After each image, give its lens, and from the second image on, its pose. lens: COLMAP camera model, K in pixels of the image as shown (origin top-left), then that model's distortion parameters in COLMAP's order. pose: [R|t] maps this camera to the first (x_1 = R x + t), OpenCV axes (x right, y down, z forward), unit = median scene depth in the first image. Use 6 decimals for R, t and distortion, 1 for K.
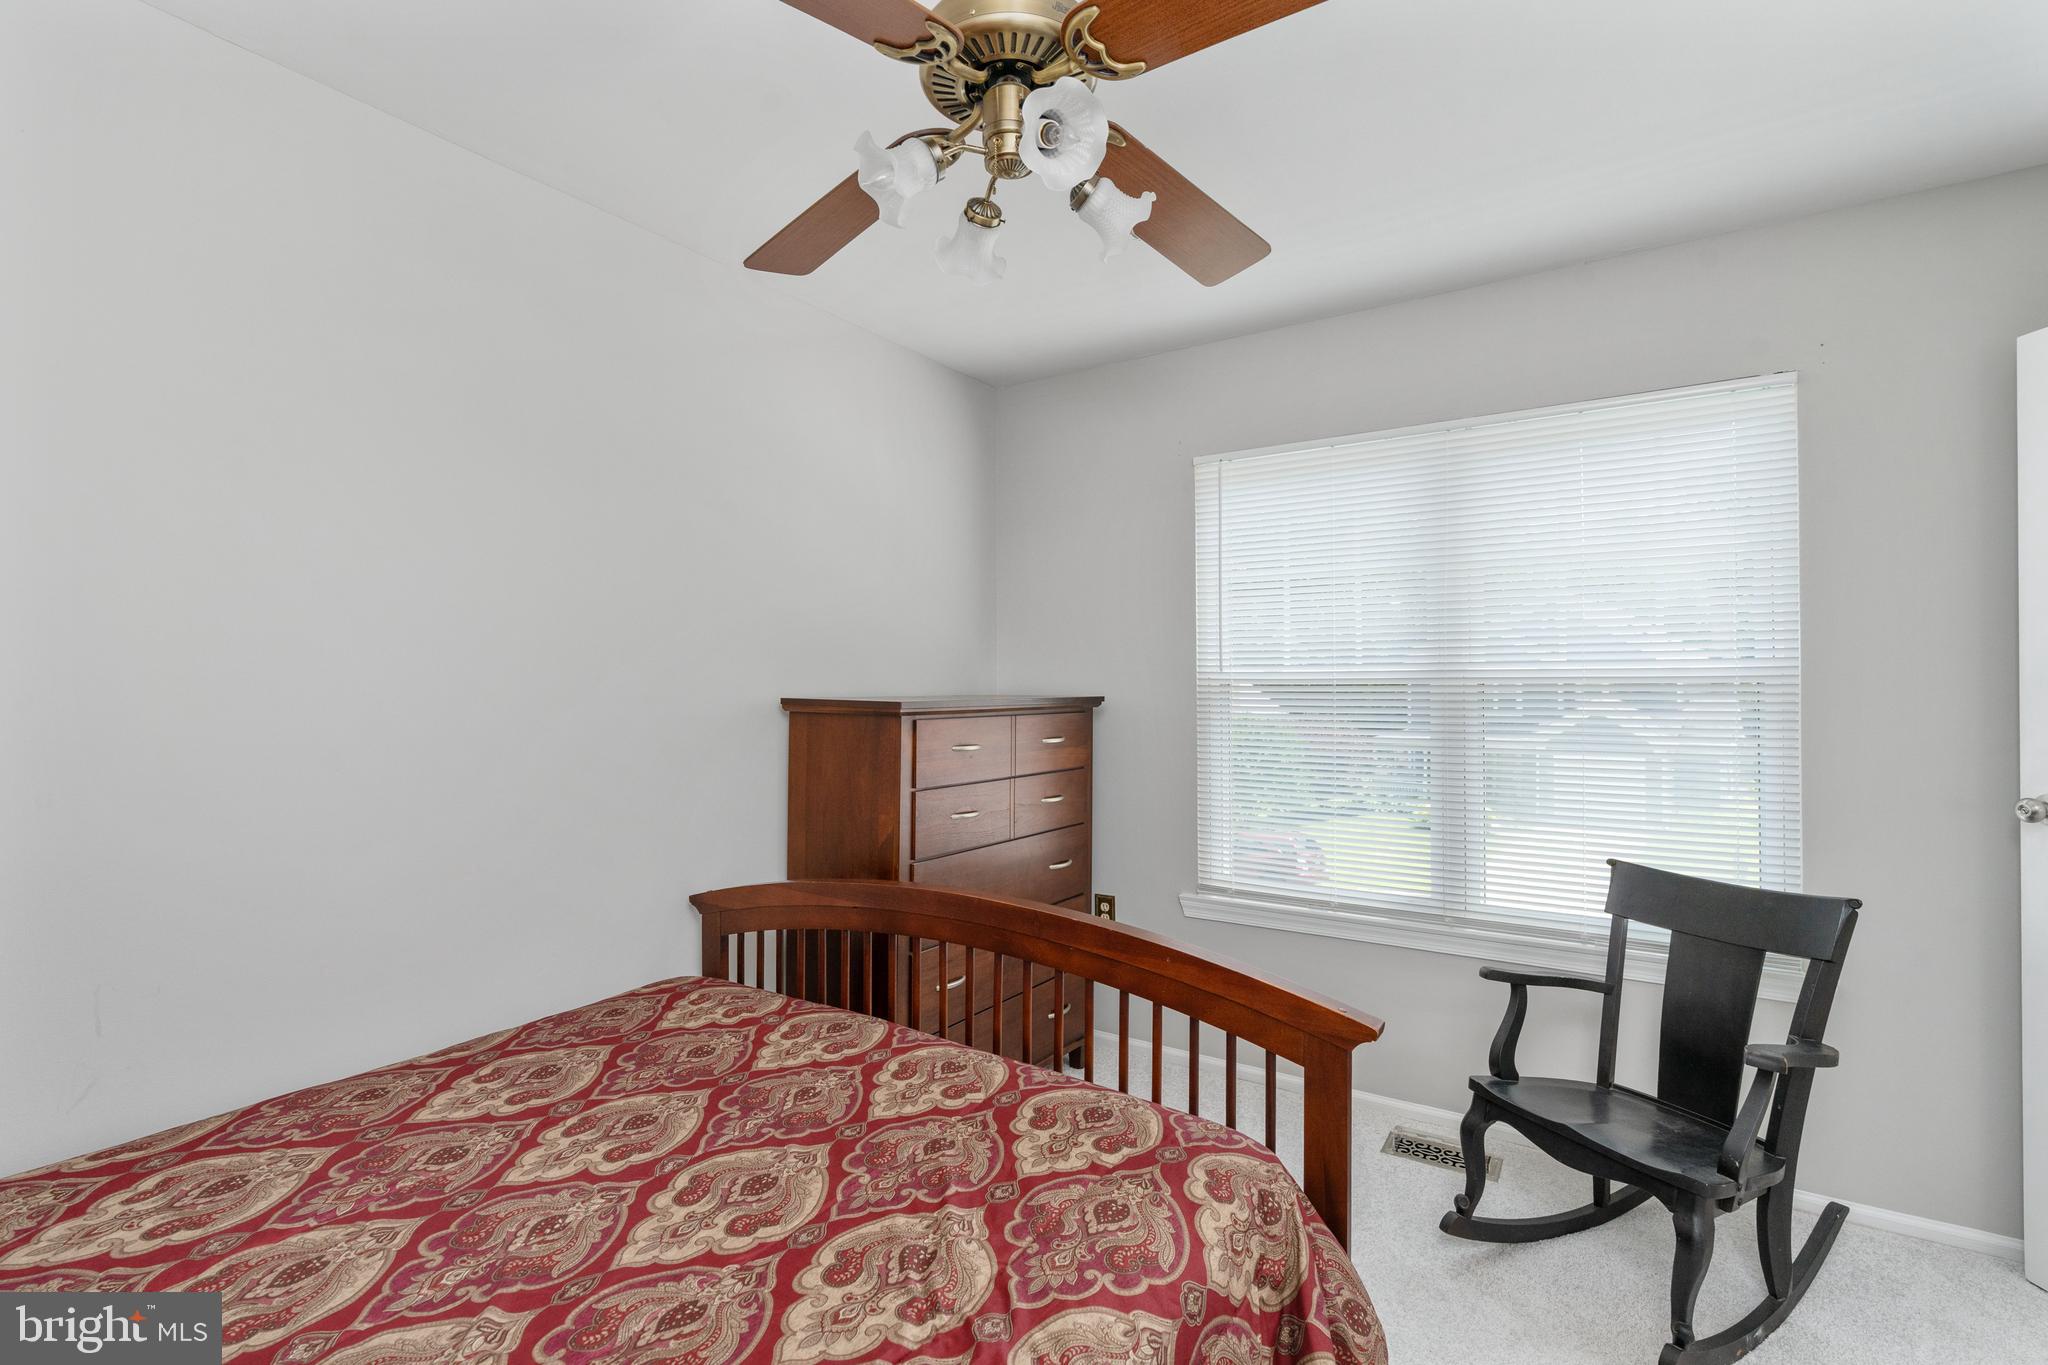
lens RADIAL K [[935.7, 0, 1024.0], [0, 935.7, 682.5], [0, 0, 1]] dist [0.000637, 0.000710]
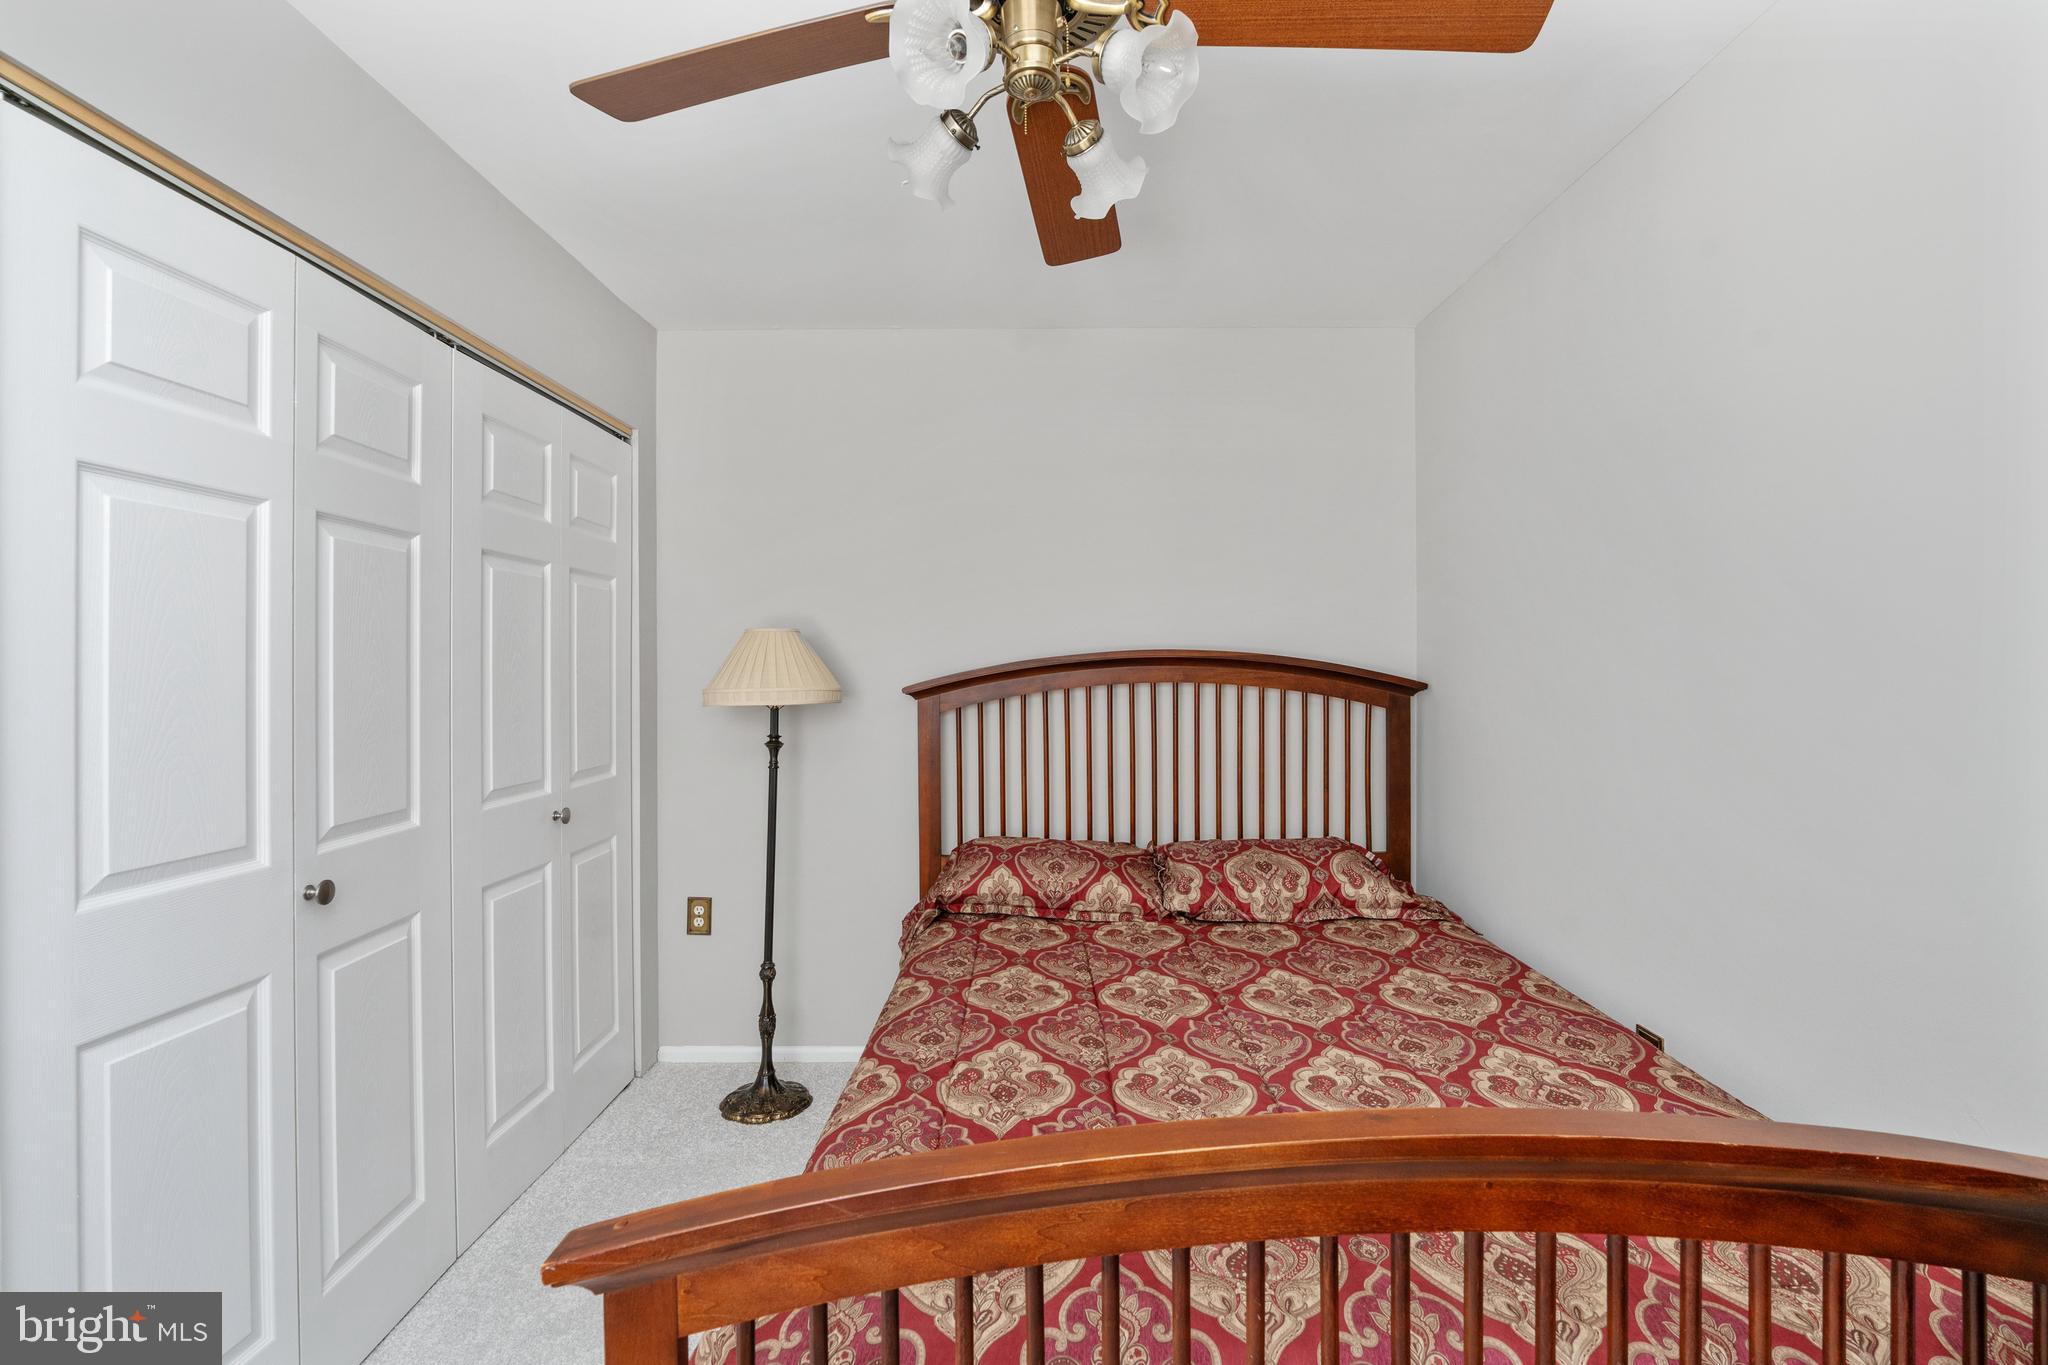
lens RADIAL K [[935.7, 0, 1024.0], [0, 935.7, 682.5], [0, 0, 1]] dist [0.000637, 0.000710]
pose [[-0.849578, 0.009822, -0.527371, 0.515726], [0.006255, 0.999944, 0.008548, 0.012056], [0.527425, 0.003963, -0.849592, 1.968344]]
